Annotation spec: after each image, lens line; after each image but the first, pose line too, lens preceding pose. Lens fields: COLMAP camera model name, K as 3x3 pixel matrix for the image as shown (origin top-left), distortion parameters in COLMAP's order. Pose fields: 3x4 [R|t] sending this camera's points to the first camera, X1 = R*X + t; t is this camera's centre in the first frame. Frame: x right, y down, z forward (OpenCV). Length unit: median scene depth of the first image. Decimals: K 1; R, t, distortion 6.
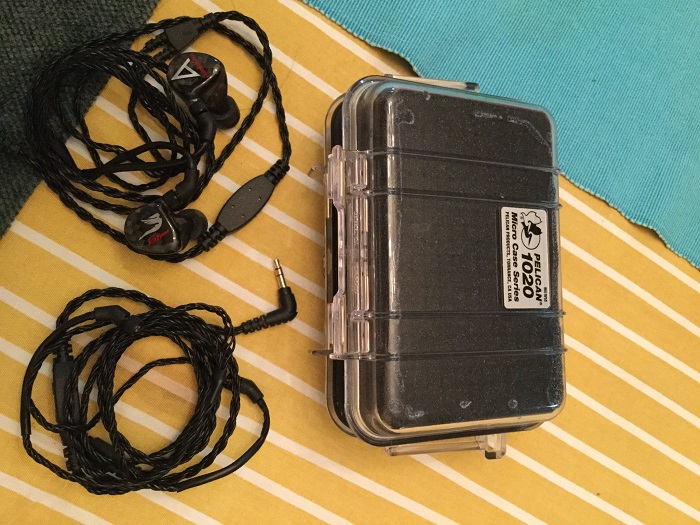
lens RADIAL K [[638.0, 0, 381.4], [0, 638.0, 262.1], [0, 0, 1]] dist [-0.001061, -0.122720]
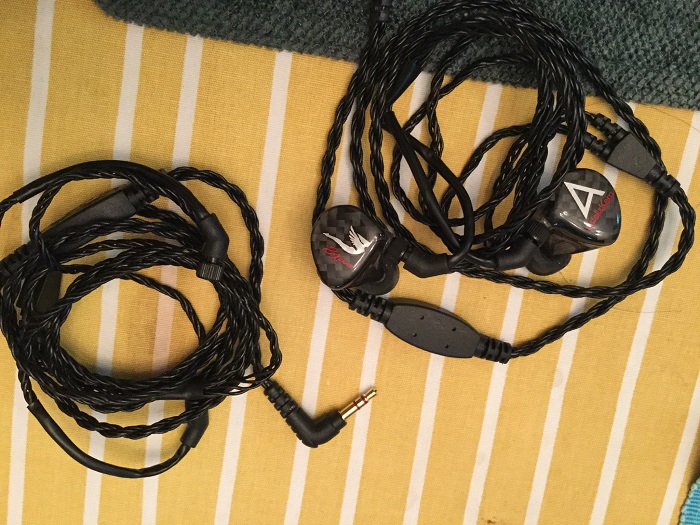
lens RADIAL K [[638.0, 0, 350.7], [0, 638.0, 264.4], [0, 0, 1]] dist [-0.001061, -0.122720]
pose [[0.343169, 0.933158, -0.107013, -0.244928], [-0.925529, 0.355365, 0.130815, -0.130616], [0.160100, 0.054152, 0.985614, 0.295423]]
